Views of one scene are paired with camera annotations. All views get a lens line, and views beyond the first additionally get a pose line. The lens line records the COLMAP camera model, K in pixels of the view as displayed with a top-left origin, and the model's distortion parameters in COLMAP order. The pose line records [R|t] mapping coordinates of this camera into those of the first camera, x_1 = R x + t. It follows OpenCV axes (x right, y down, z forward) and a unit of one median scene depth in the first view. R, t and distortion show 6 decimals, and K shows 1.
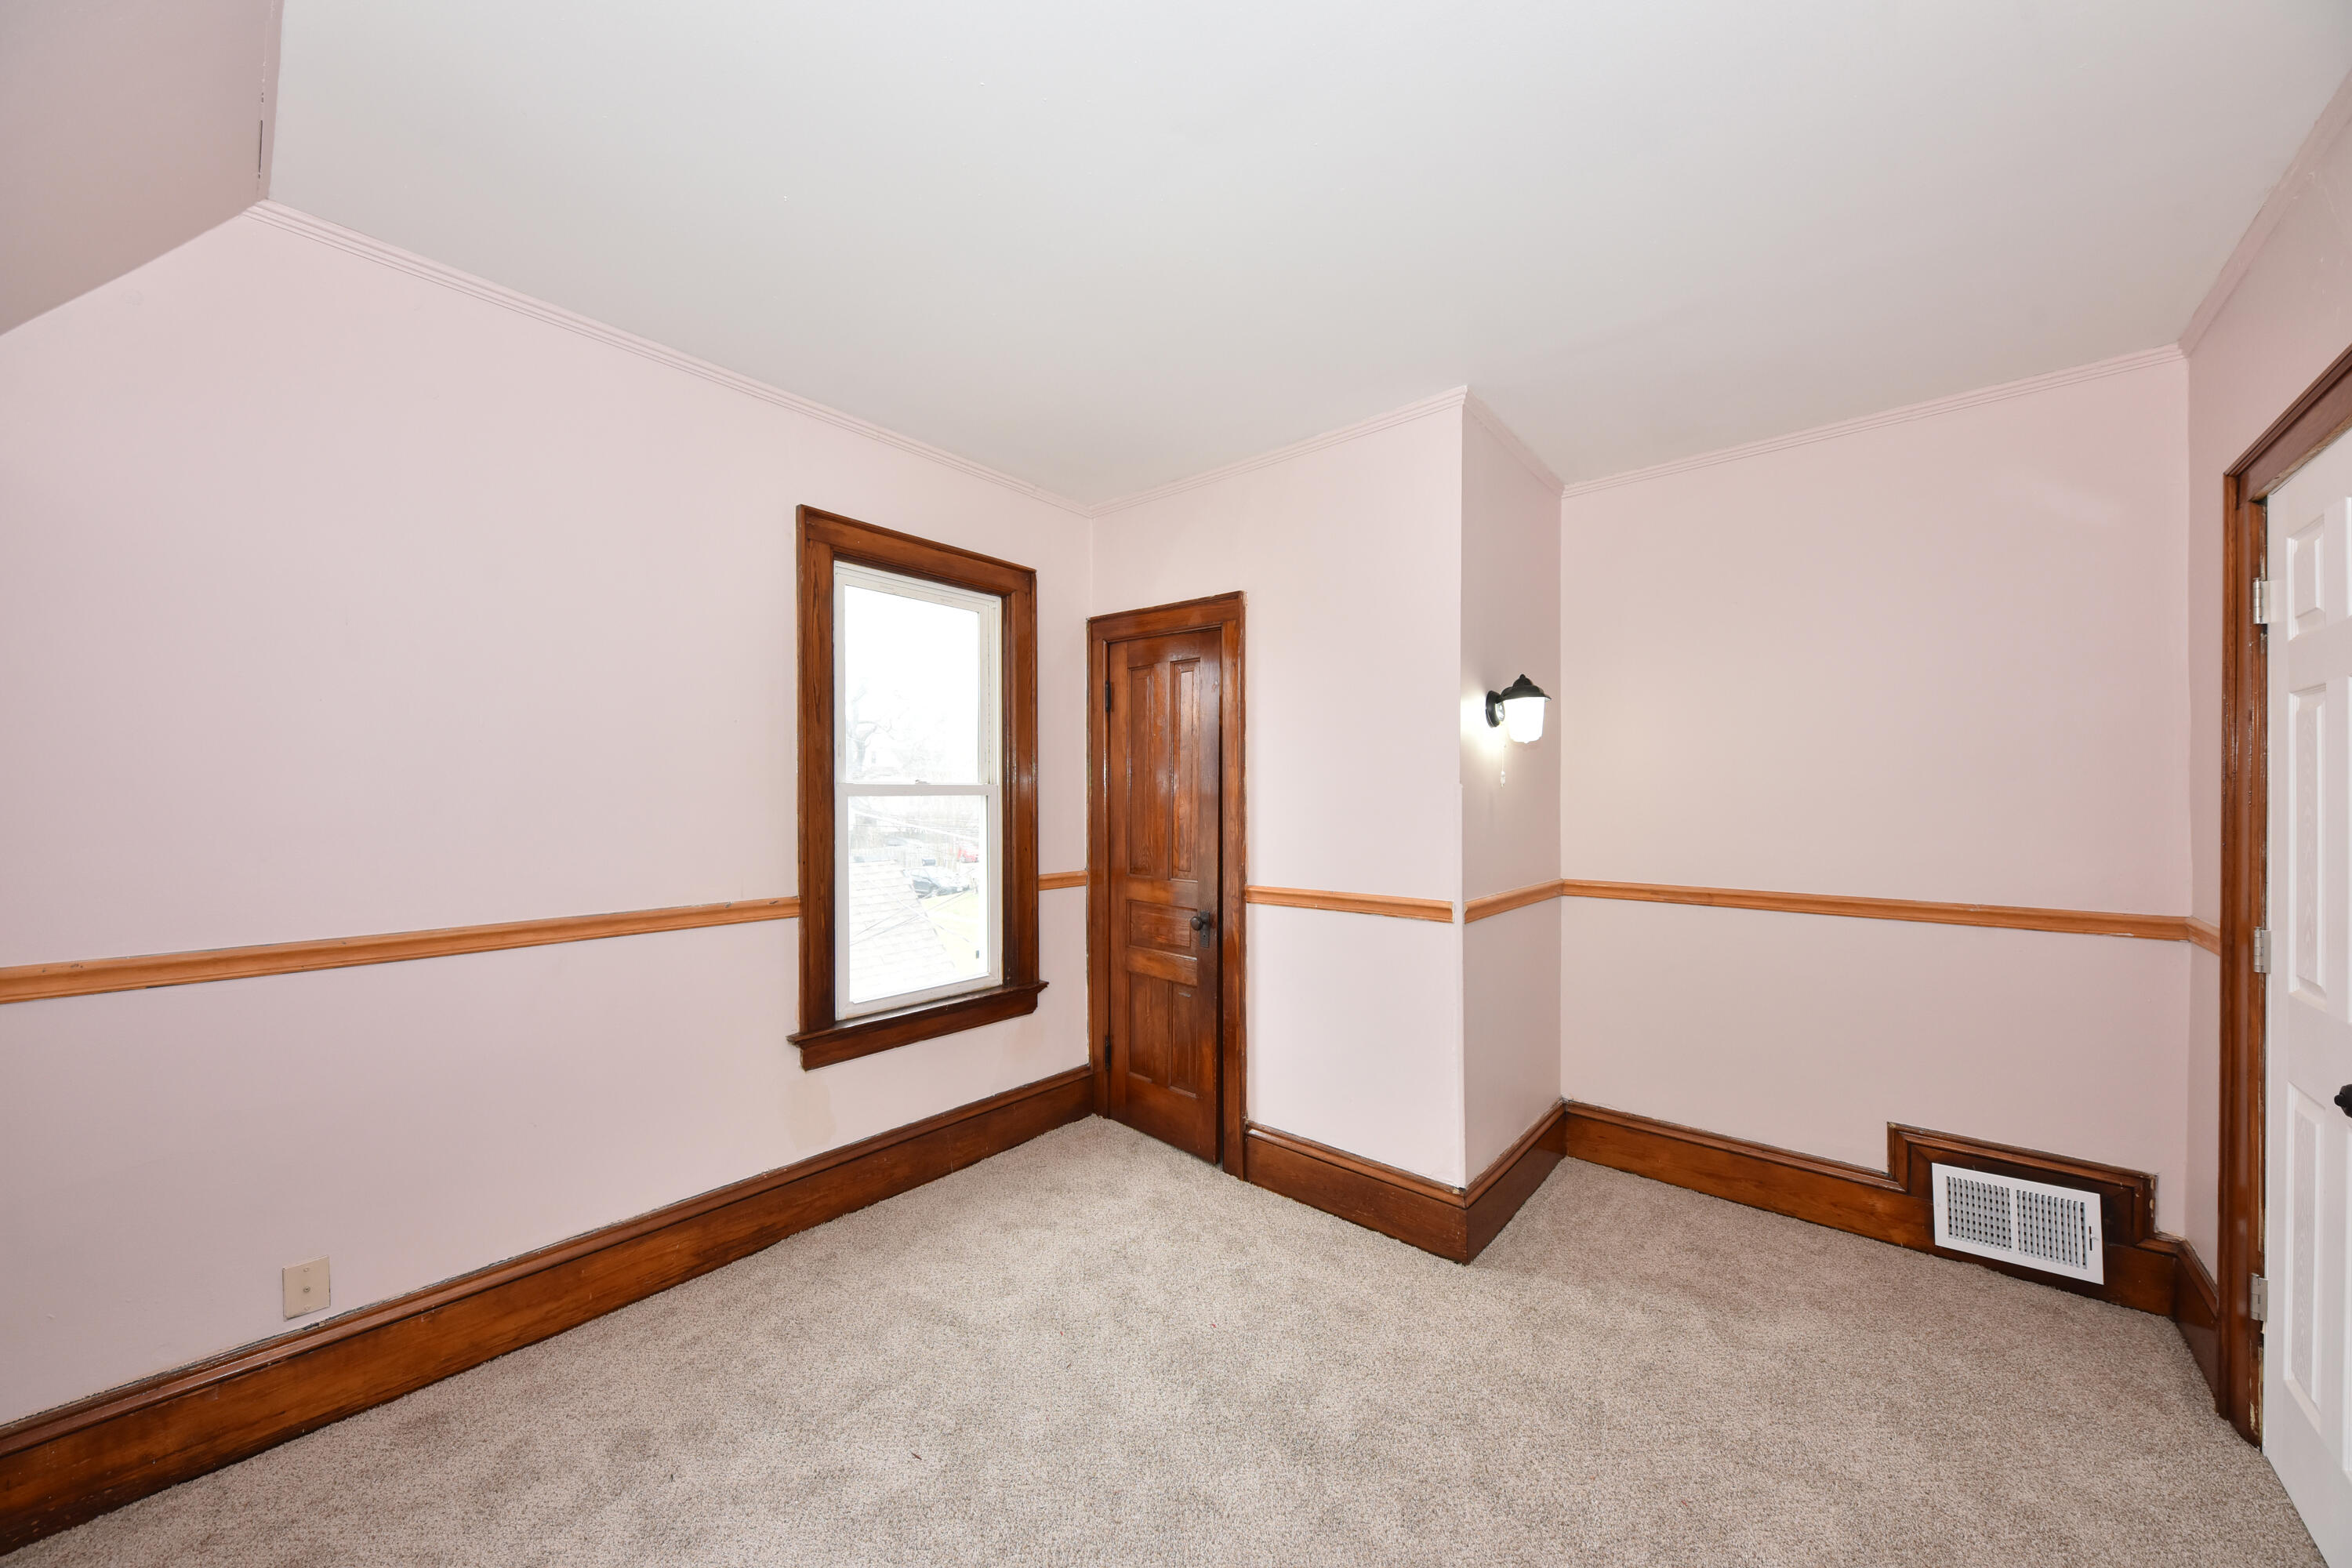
lens RADIAL K [[811.8, 0, 1180.8], [0, 811.8, 797.0], [0, 0, 1]] dist [0.014549, -0.006673]
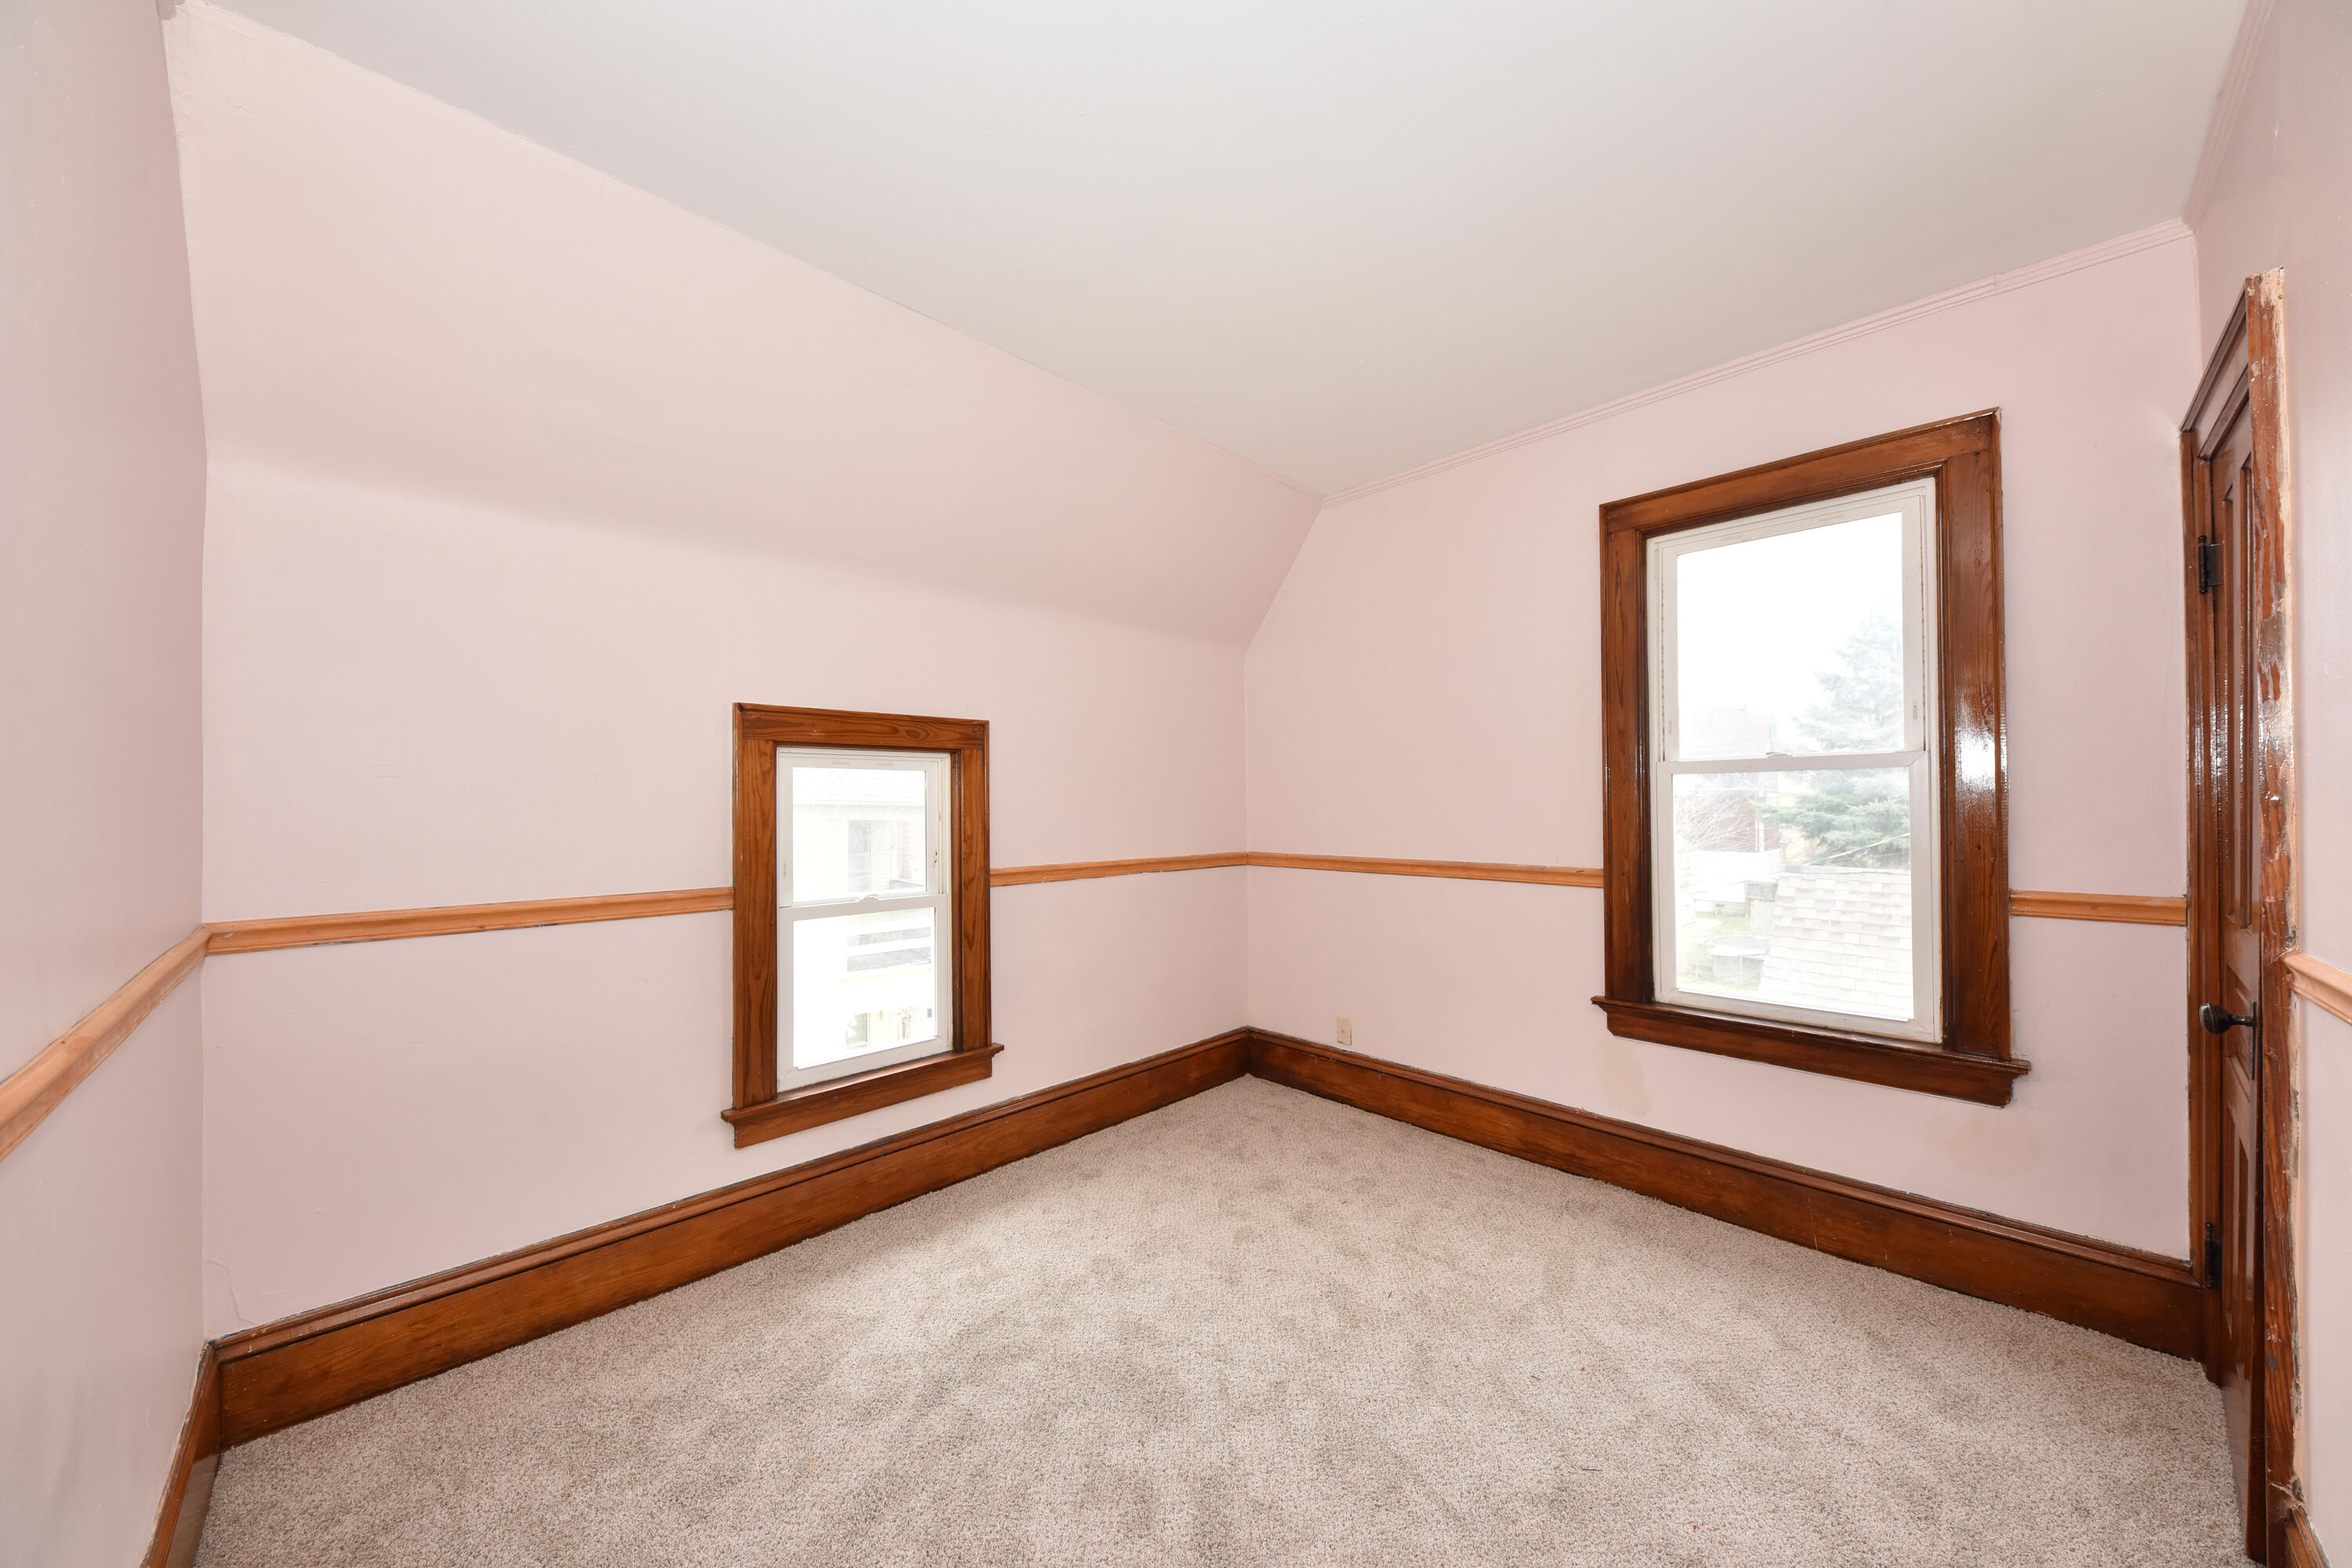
lens RADIAL K [[811.8, 0, 1180.8], [0, 811.8, 797.0], [0, 0, 1]] dist [0.014549, -0.006673]
pose [[-0.087599, -0.012373, -0.996079, 0.644878], [0.005778, 0.999900, -0.012929, 0.037254], [0.996139, -0.006888, -0.087518, 0.531649]]
